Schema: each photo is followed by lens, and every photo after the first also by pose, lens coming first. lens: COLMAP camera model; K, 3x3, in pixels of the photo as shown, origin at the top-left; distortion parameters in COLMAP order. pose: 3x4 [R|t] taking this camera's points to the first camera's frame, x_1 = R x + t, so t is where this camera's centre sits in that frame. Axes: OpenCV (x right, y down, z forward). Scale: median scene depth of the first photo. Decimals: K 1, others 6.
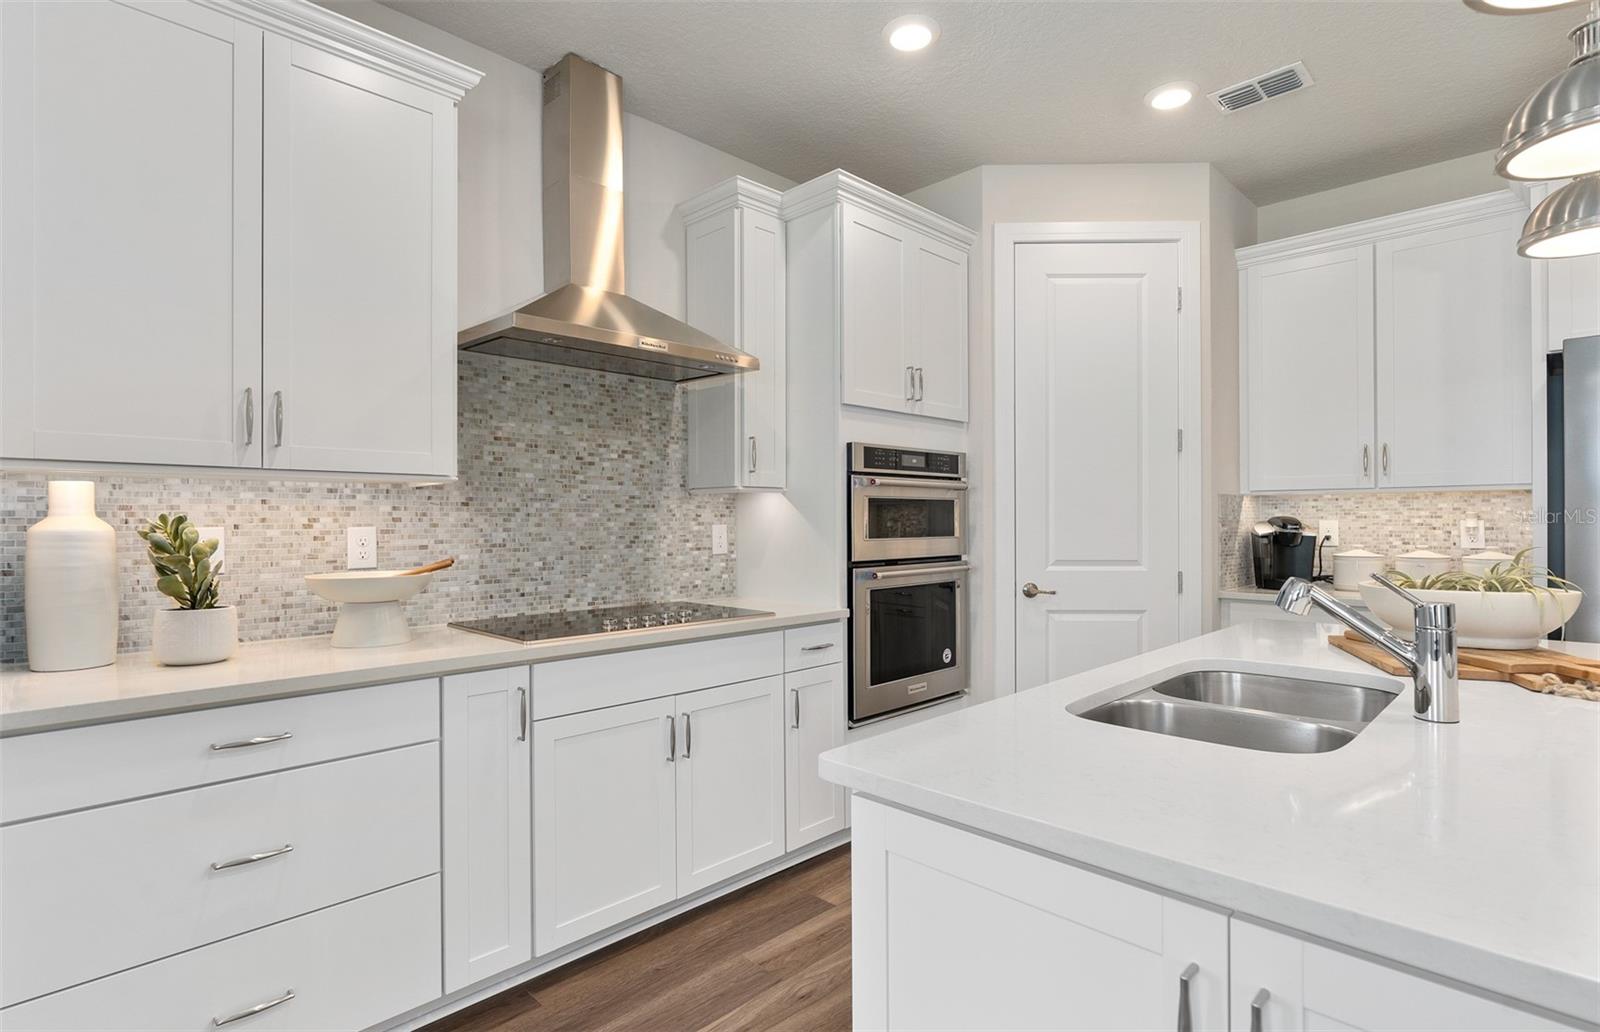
lens RADIAL K [[804.6, 0, 797.1], [0, 804.6, 514.6], [0, 0, 1]] dist [-0.000499, 0.000554]
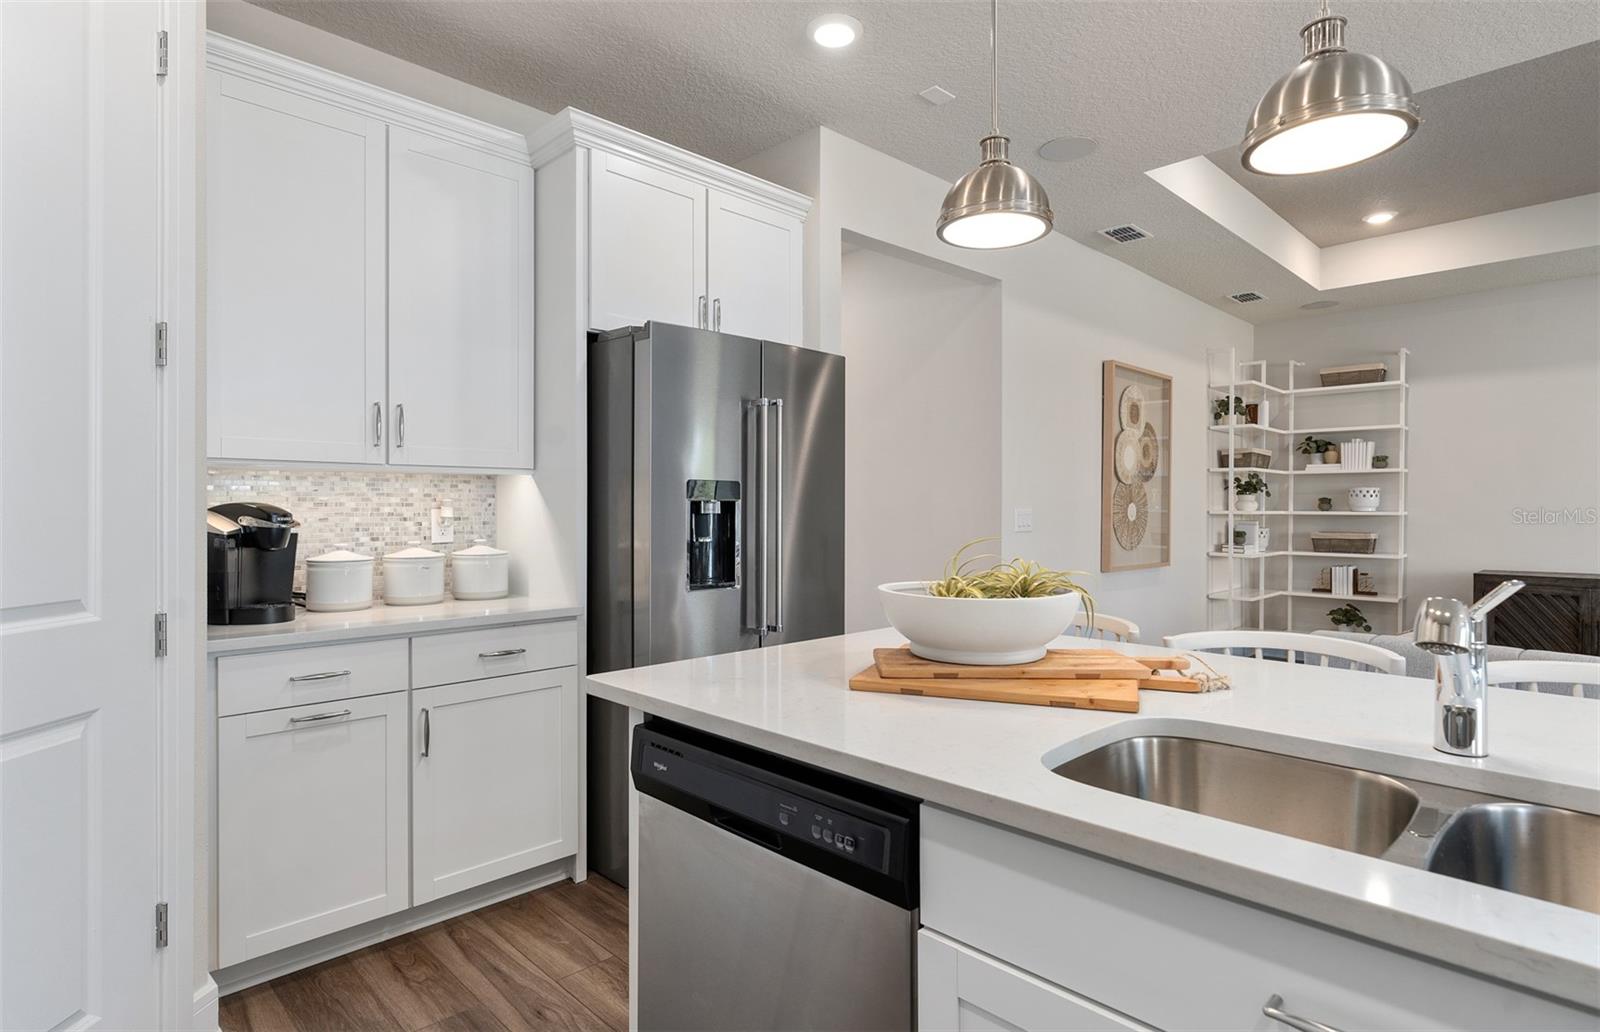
lens RADIAL K [[836.6, 0, 794.0], [0, 836.6, 508.1], [0, 0, 1]] dist [0.004207, -0.001574]
pose [[0.018633, 0.002256, 0.999824, -0.031389], [-0.008089, 0.999965, -0.002105, 0.005918], [-0.999794, -0.008048, 0.018650, 0.739150]]
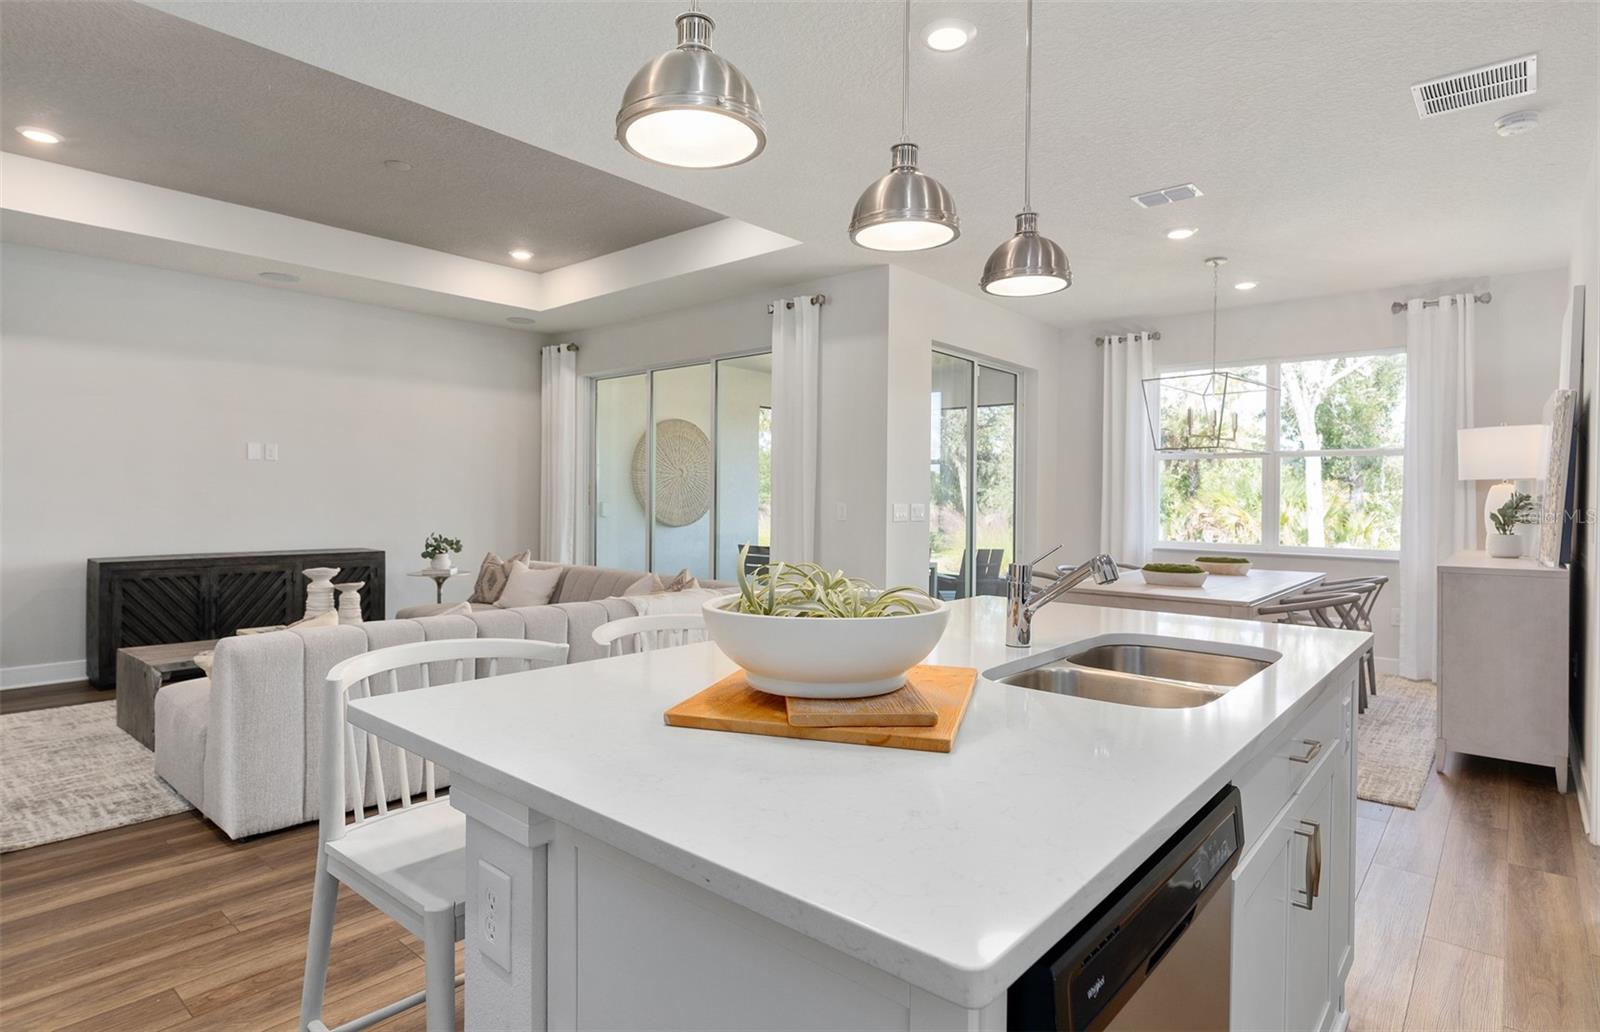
lens RADIAL K [[836.6, 0, 795.4], [0, 836.6, 504.4], [0, 0, 1]] dist [0.004207, -0.001574]
pose [[-0.998049, -0.005815, -0.062162, 0.549745], [-0.006028, 0.999977, 0.003236, 0.001720], [0.062142, 0.003605, -0.998061, 1.063135]]
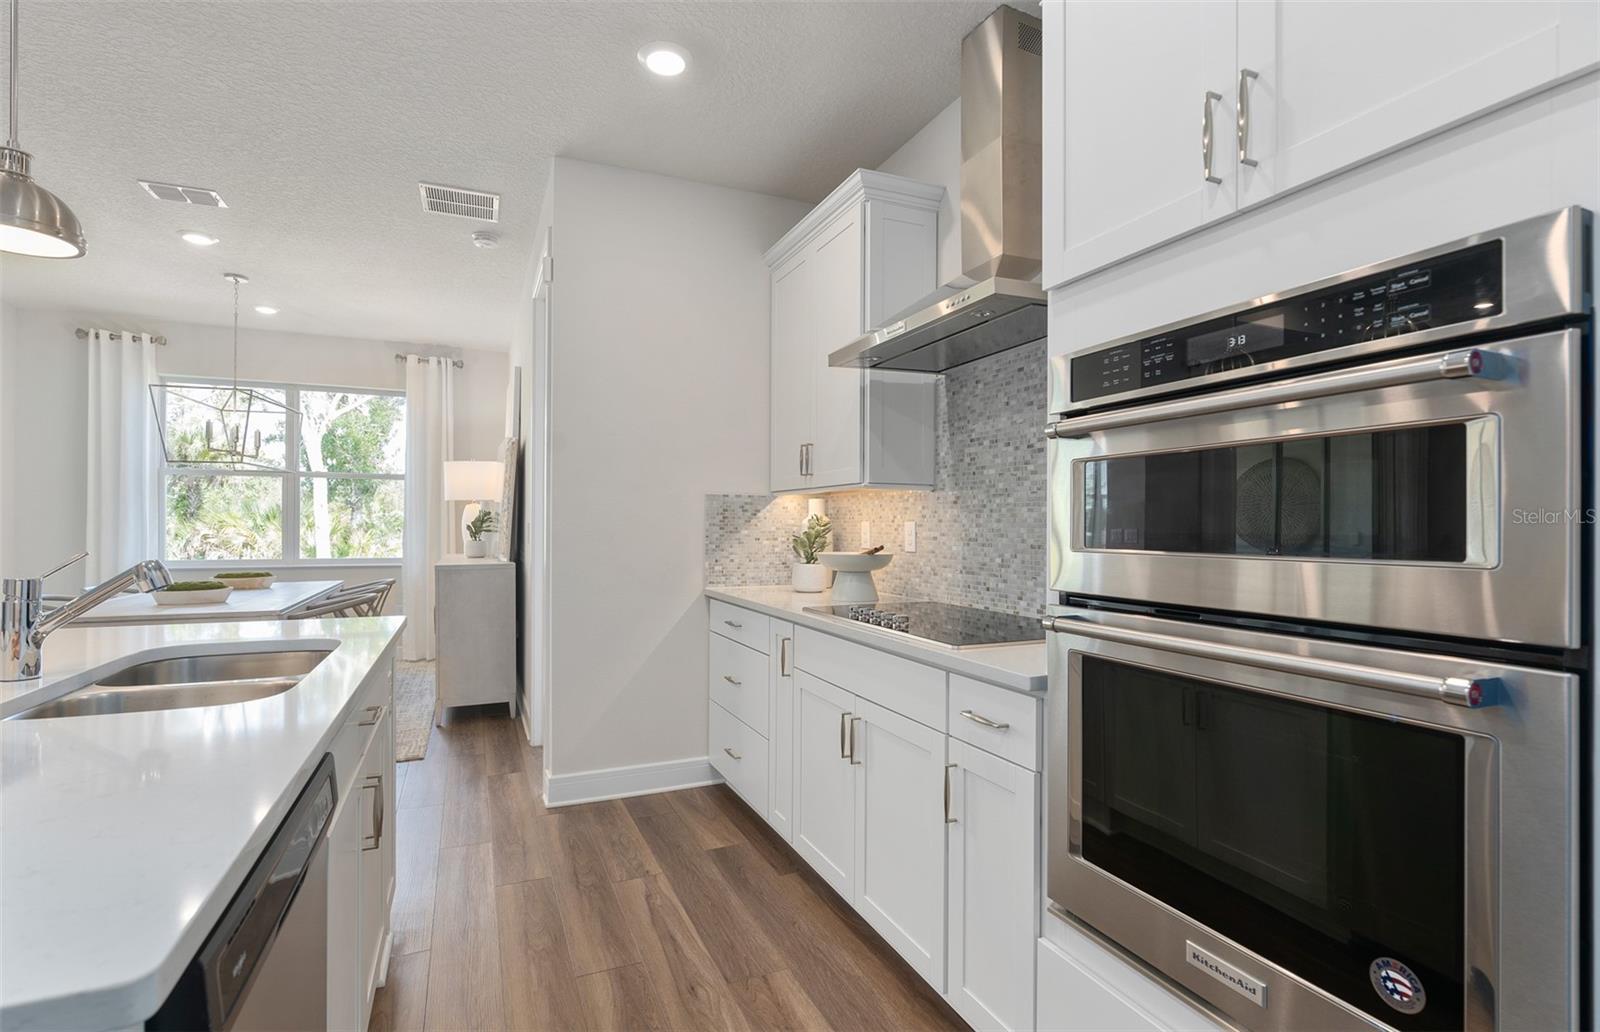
lens RADIAL K [[755.2, 0, 797.4], [0, 755.2, 525.6], [0, 0, 1]] dist [-0.007653, 0.002186]
pose [[-0.375687, 0.000999, -0.926746, 0.591841], [0.002064, 0.999998, 0.000241, 0.017047], [0.926744, -0.001822, -0.375688, 1.057264]]
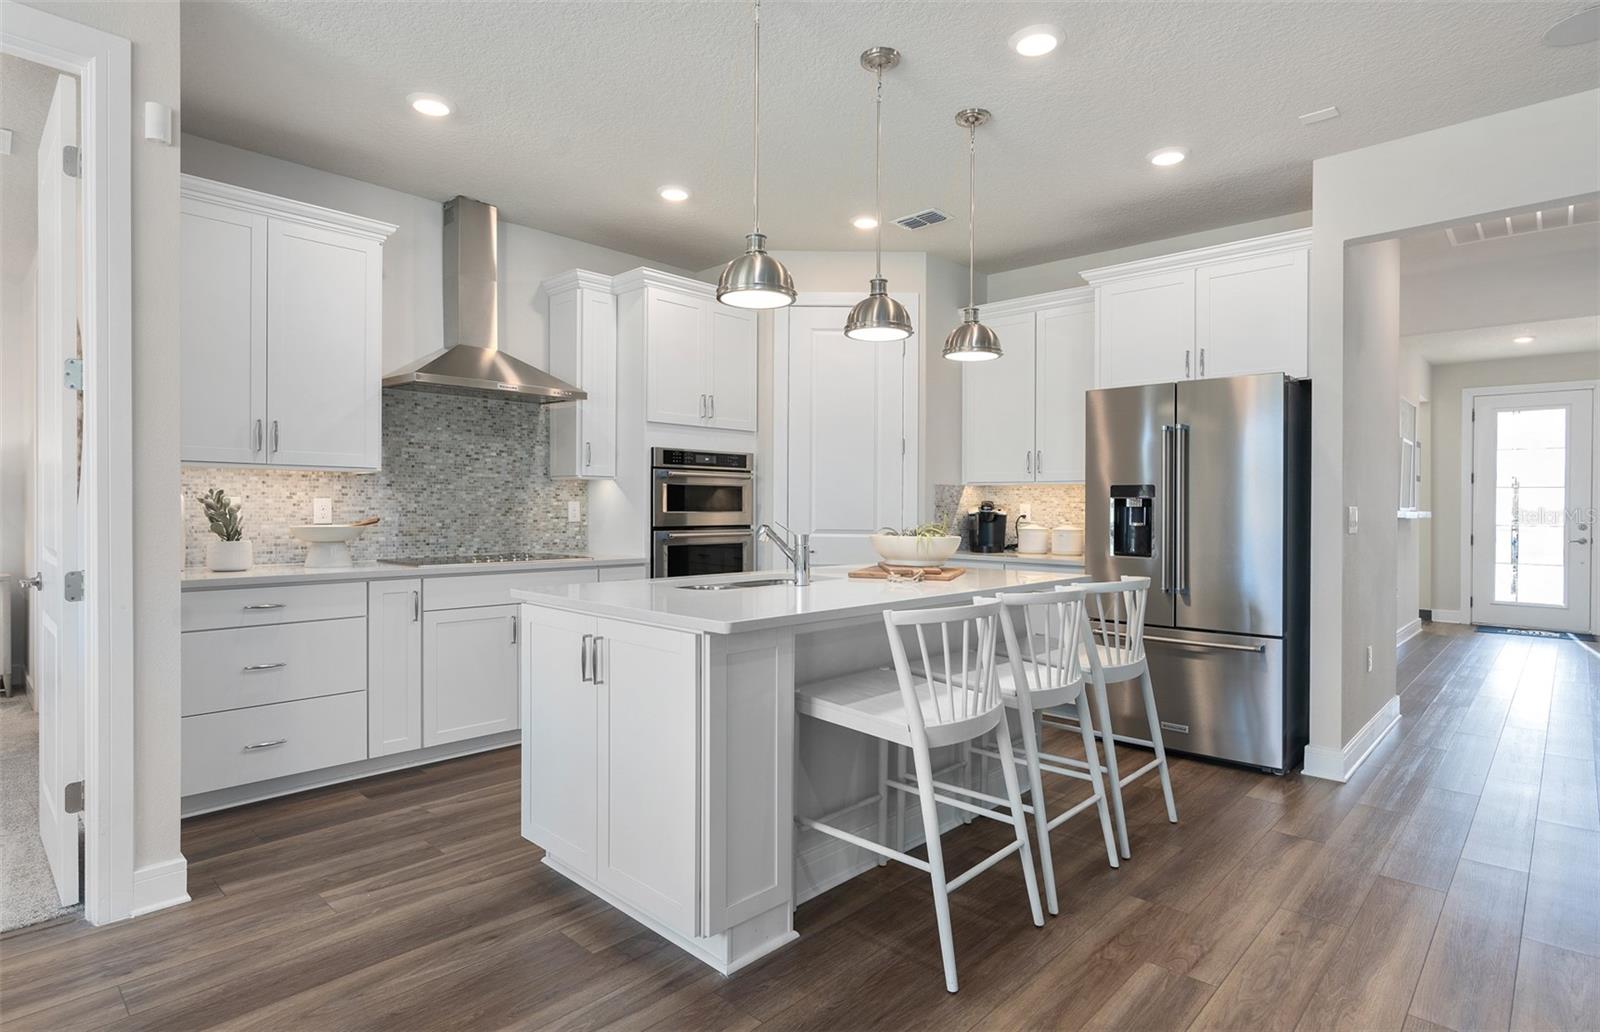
lens RADIAL K [[836.6, 0, 805.3], [0, 836.6, 512.6], [0, 0, 1]] dist [0.004207, -0.001574]
pose [[0.999509, 0.011417, 0.029170, 0.314259], [-0.011876, 0.999808, 0.015611, 0.004780], [-0.028986, -0.015950, 0.999453, -0.588010]]
